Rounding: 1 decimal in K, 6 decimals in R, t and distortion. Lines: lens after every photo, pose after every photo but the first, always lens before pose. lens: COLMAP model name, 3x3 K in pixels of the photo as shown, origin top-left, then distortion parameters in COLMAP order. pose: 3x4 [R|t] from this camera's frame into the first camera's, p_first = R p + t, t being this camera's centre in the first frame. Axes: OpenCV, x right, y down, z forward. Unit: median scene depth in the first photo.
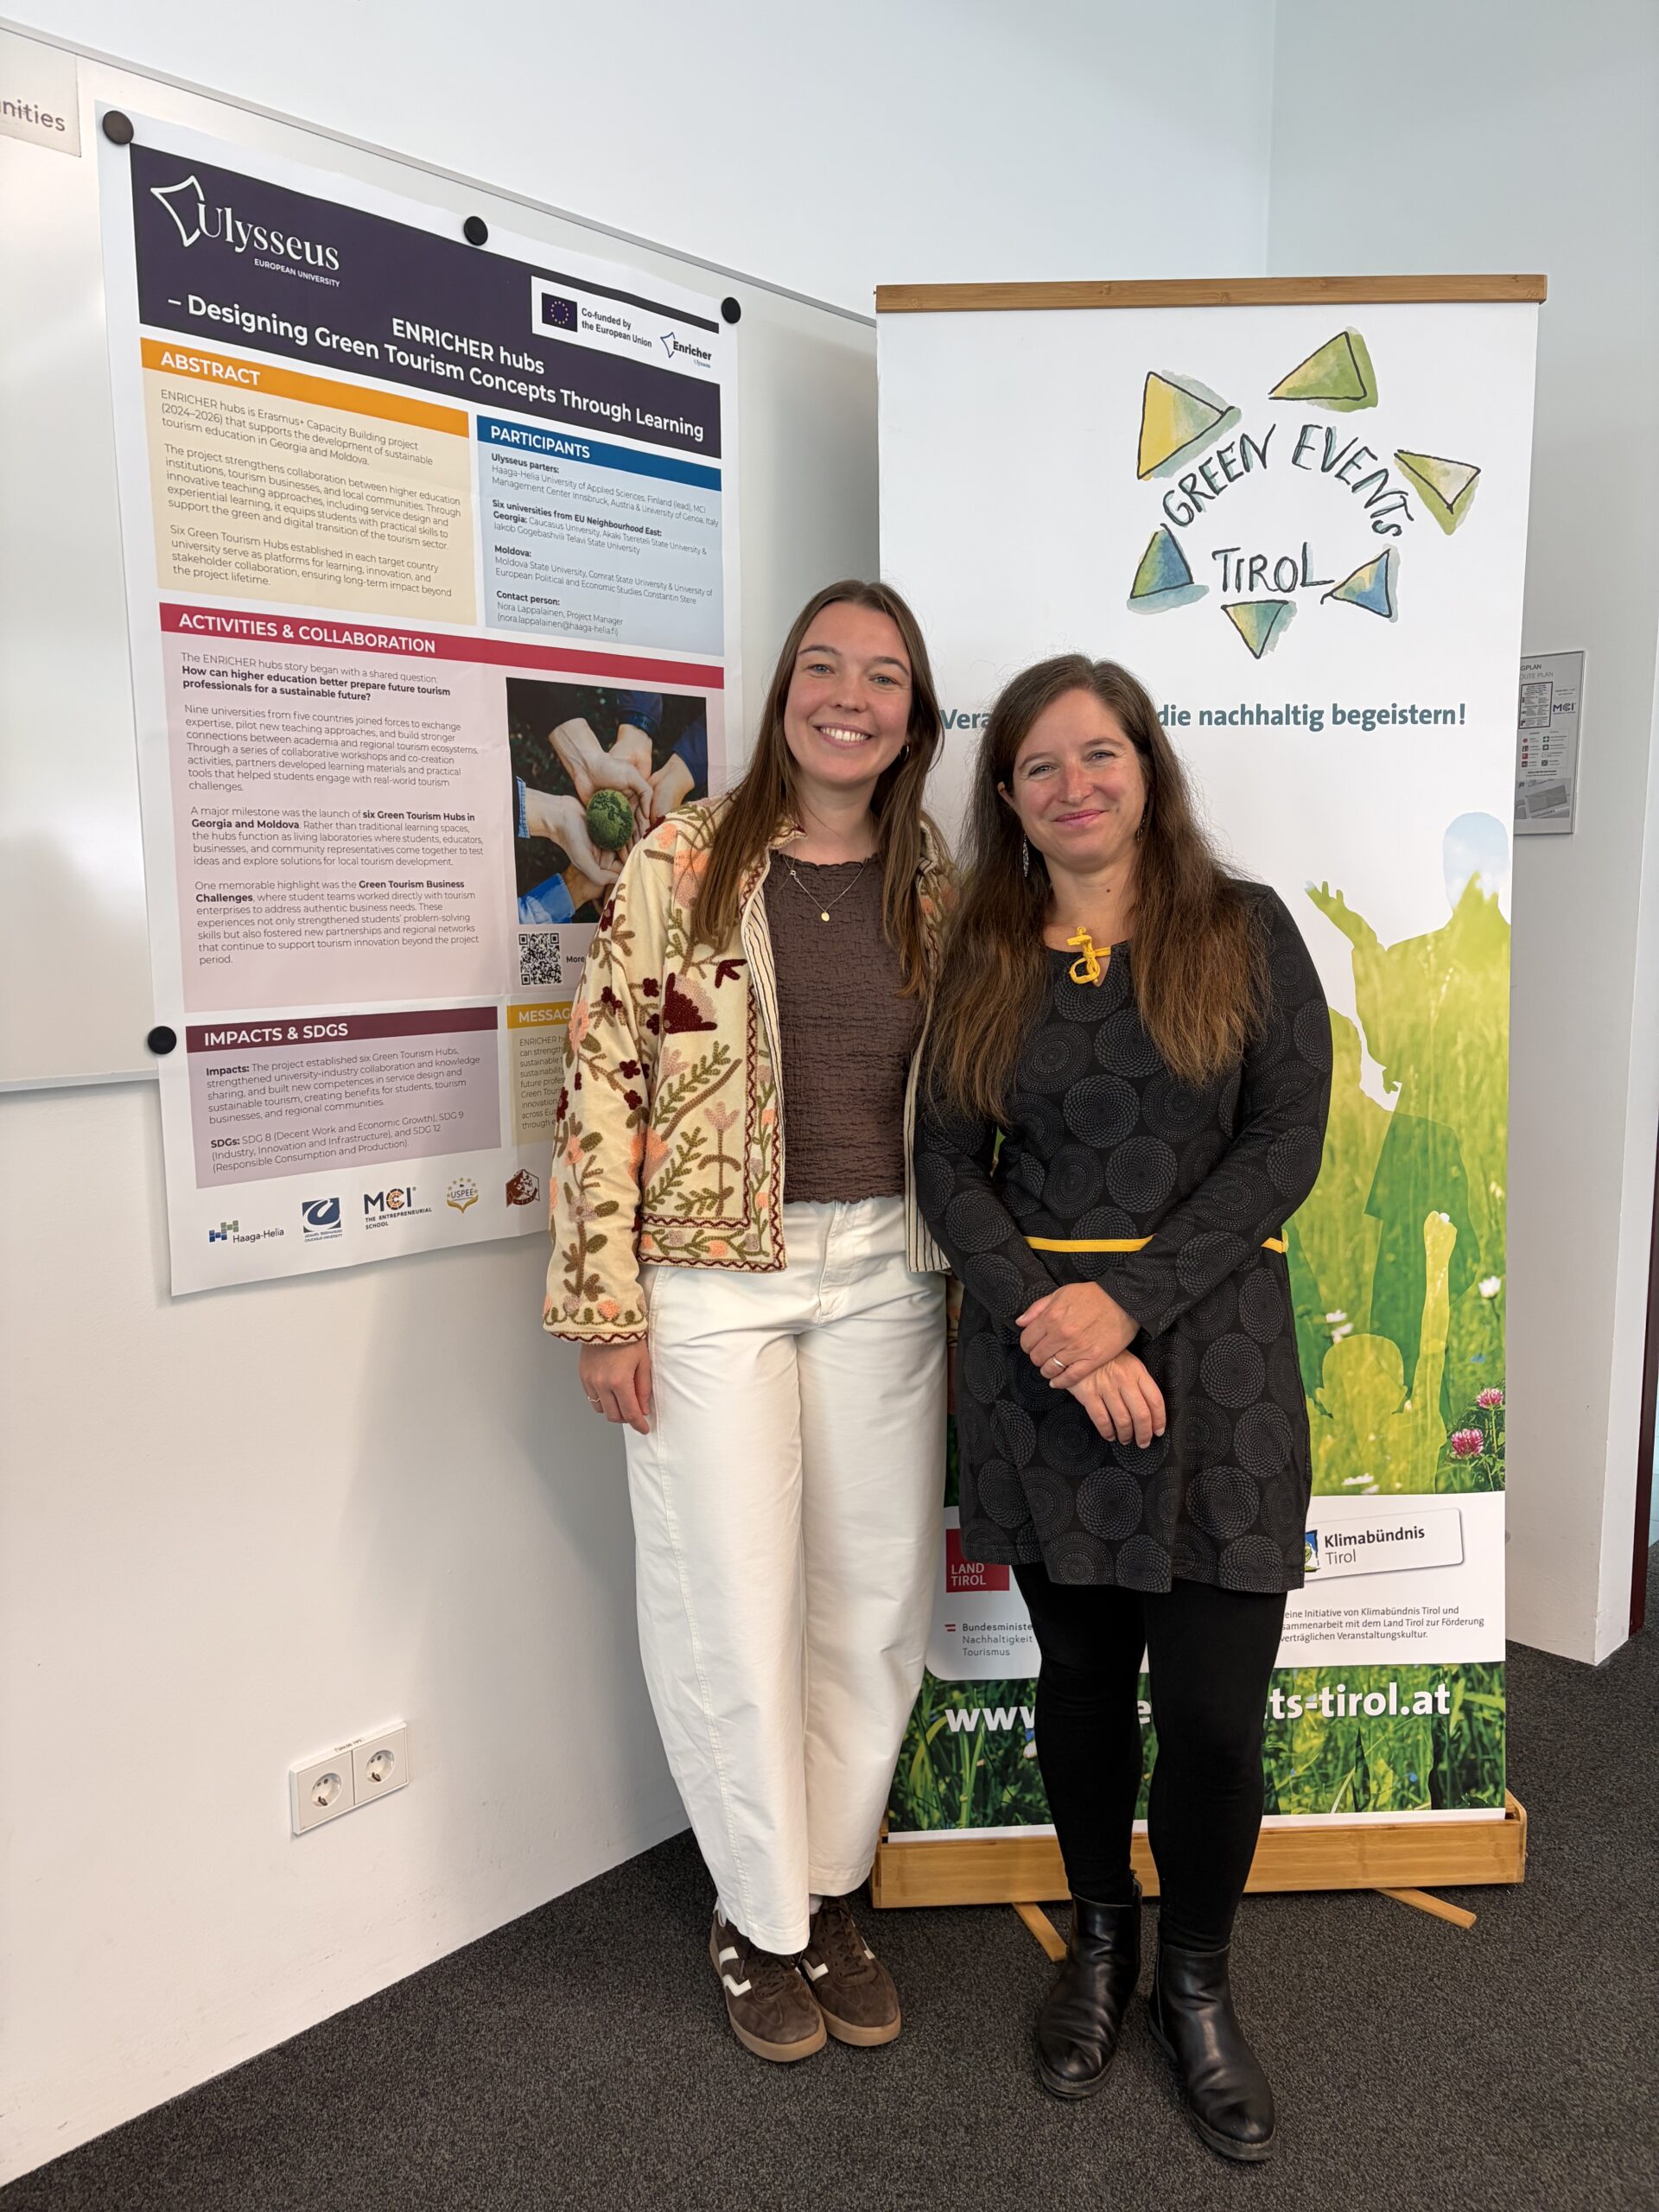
lens RADIAL K [[1688.1, 0, 842.6], [0, 1688.1, 1127.1], [0, 0, 1]] dist [0.041347, -0.057793]
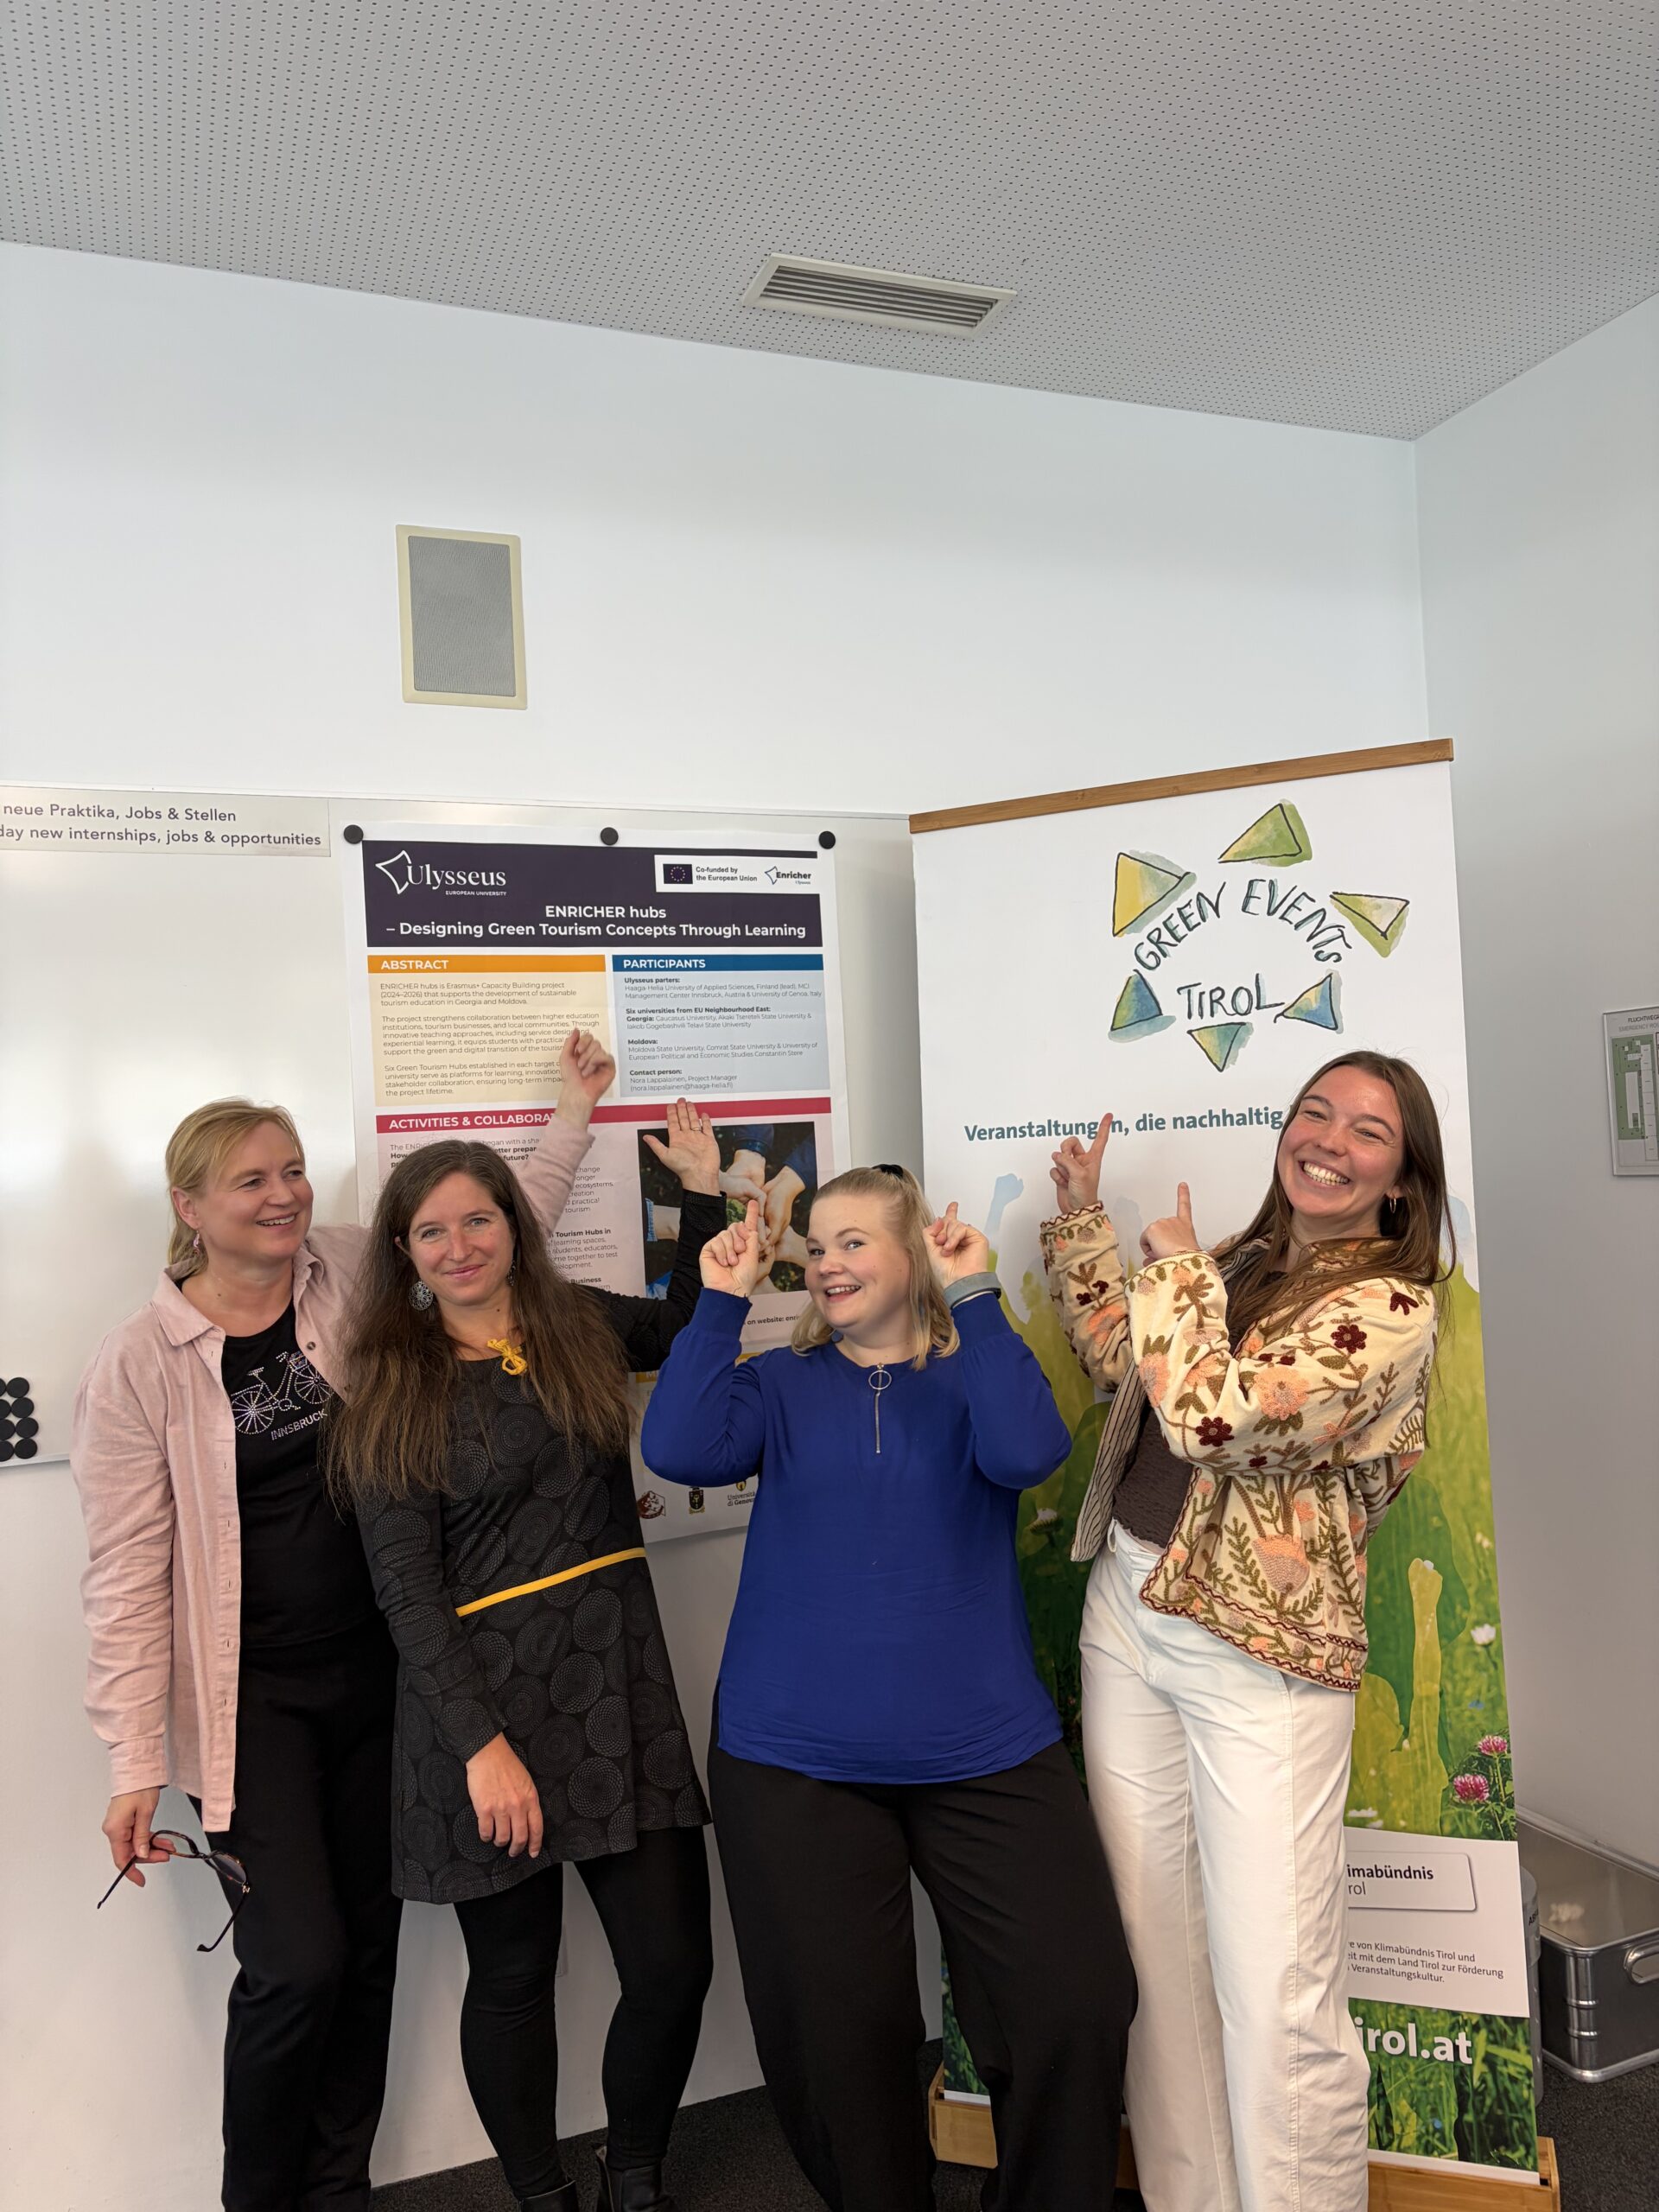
lens RADIAL K [[1688.1, 0, 831.9], [0, 1688.1, 1104.5], [0, 0, 1]] dist [0.041347, -0.057793]
pose [[0.914252, -0.054467, -0.401467, 0.468331], [-0.012225, 0.986762, -0.161715, -0.057699], [0.404961, 0.152757, 0.901483, -0.176577]]
